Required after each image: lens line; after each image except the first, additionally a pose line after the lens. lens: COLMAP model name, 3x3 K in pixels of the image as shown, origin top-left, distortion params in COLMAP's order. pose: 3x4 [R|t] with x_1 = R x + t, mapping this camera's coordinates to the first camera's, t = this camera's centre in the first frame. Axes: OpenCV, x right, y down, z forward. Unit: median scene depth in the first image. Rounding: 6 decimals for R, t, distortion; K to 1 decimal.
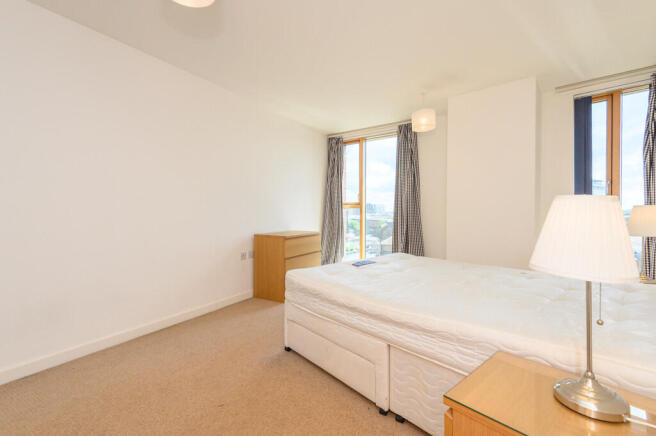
lens RADIAL K [[298.8, 0, 327.9], [0, 298.8, 213.3], [0, 0, 1]] dist [0.000097, 0.000026]
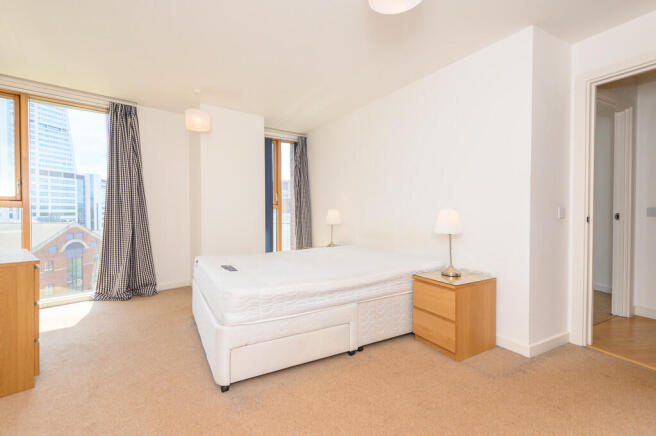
lens RADIAL K [[298.8, 0, 327.9], [0, 298.8, 213.3], [0, 0, 1]] dist [0.000097, 0.000026]
pose [[0.176579, -0.006397, 0.984266, -0.878055], [0.006436, 0.999965, 0.005345, -0.004963], [-0.984265, 0.005391, 0.176614, 0.615060]]
